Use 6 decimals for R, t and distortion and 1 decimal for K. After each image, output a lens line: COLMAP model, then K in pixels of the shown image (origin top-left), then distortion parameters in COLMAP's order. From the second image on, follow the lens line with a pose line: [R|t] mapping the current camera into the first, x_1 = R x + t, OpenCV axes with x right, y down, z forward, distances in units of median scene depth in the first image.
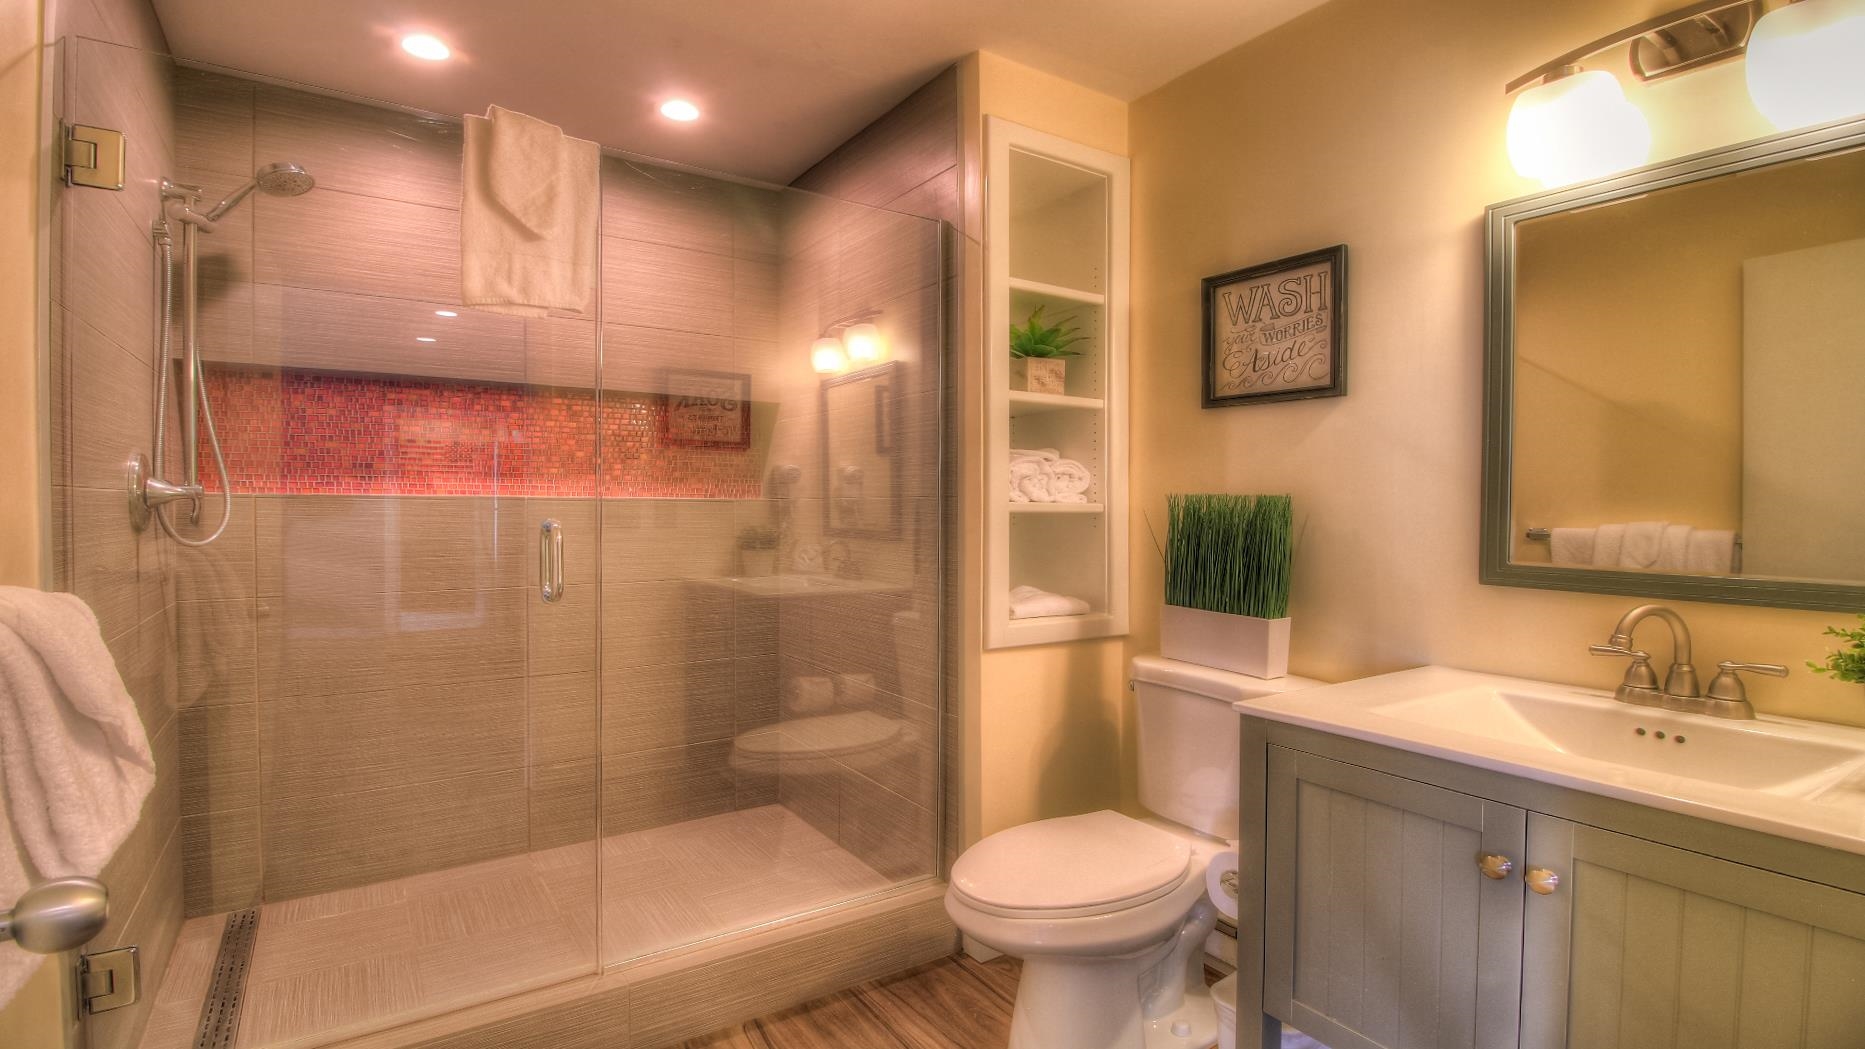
lens RADIAL K [[898.4, 0, 932.5], [0, 898.4, 524.5], [0, 0, 1]] dist [-0.001109, -0.013326]
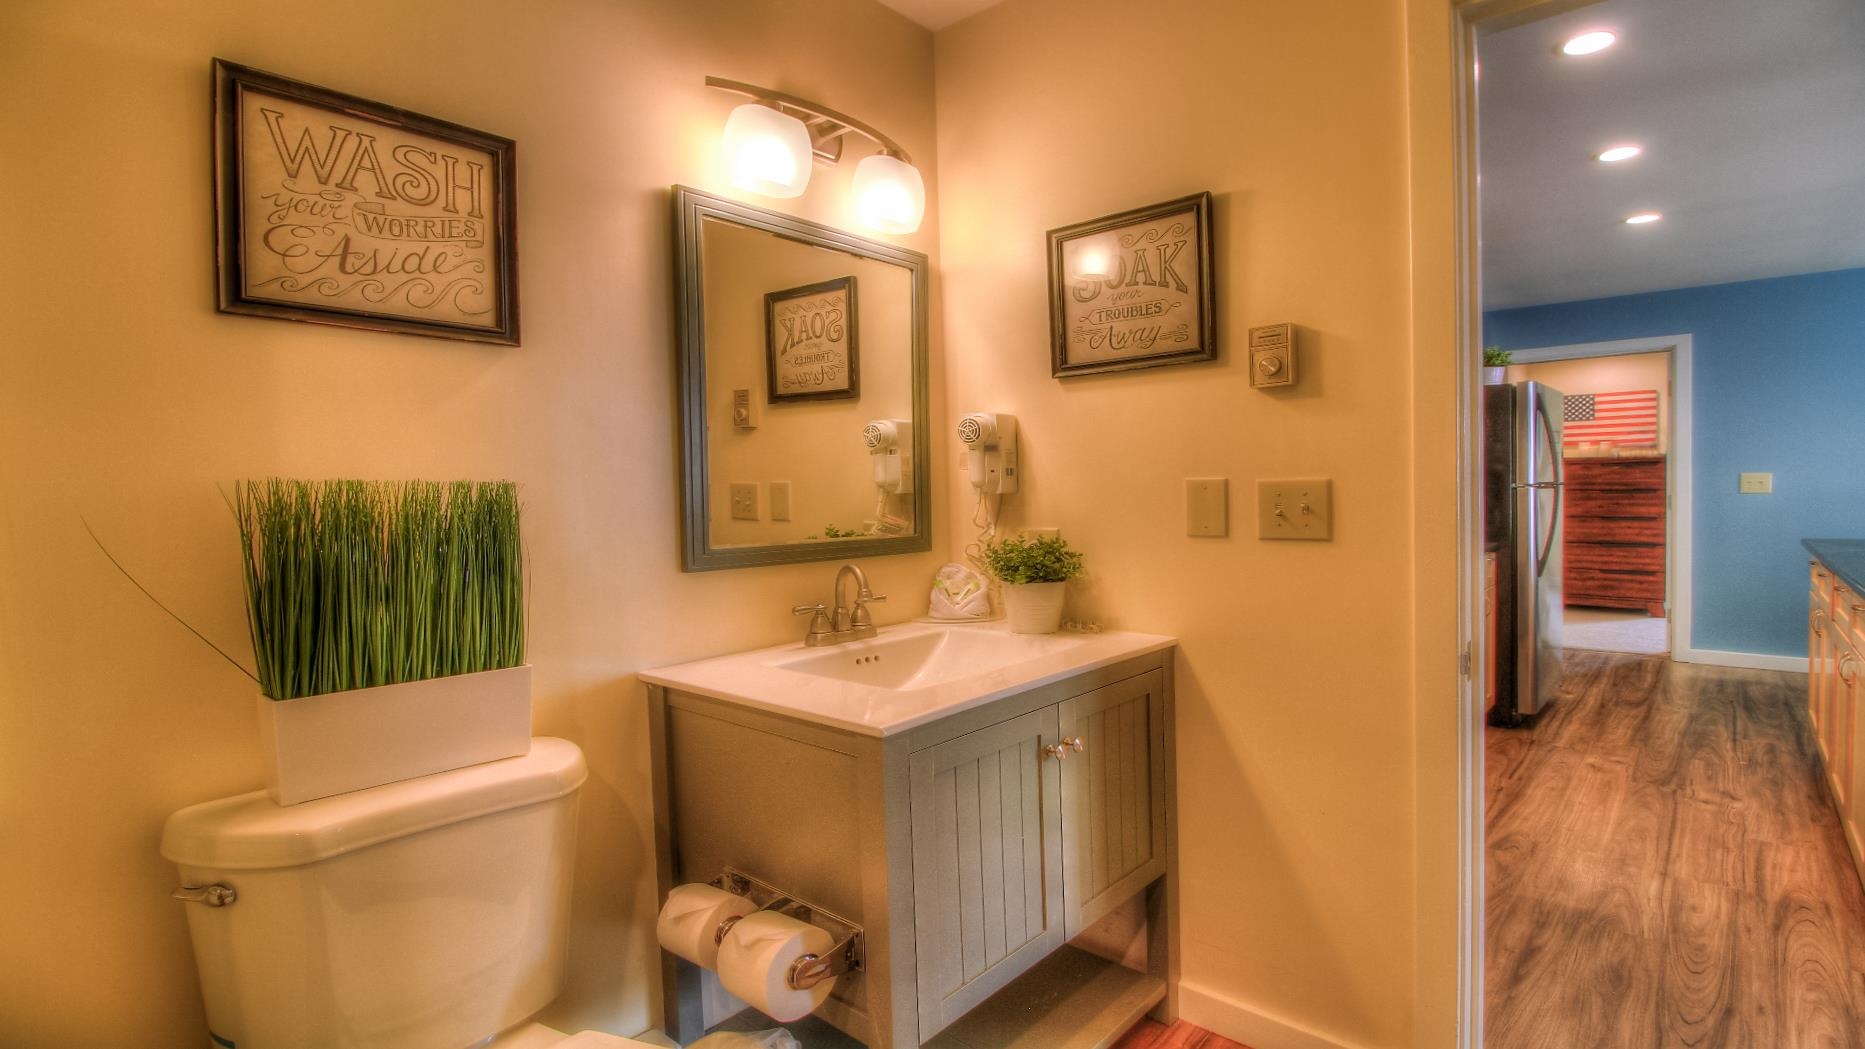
lens RADIAL K [[898.4, 0, 932.5], [0, 898.4, 524.5], [0, 0, 1]] dist [-0.001109, -0.013326]
pose [[-0.274620, -0.025953, 0.961203, -0.331056], [0.051580, 0.997799, 0.041678, -0.010716], [-0.960169, 0.061025, -0.272676, 0.840031]]
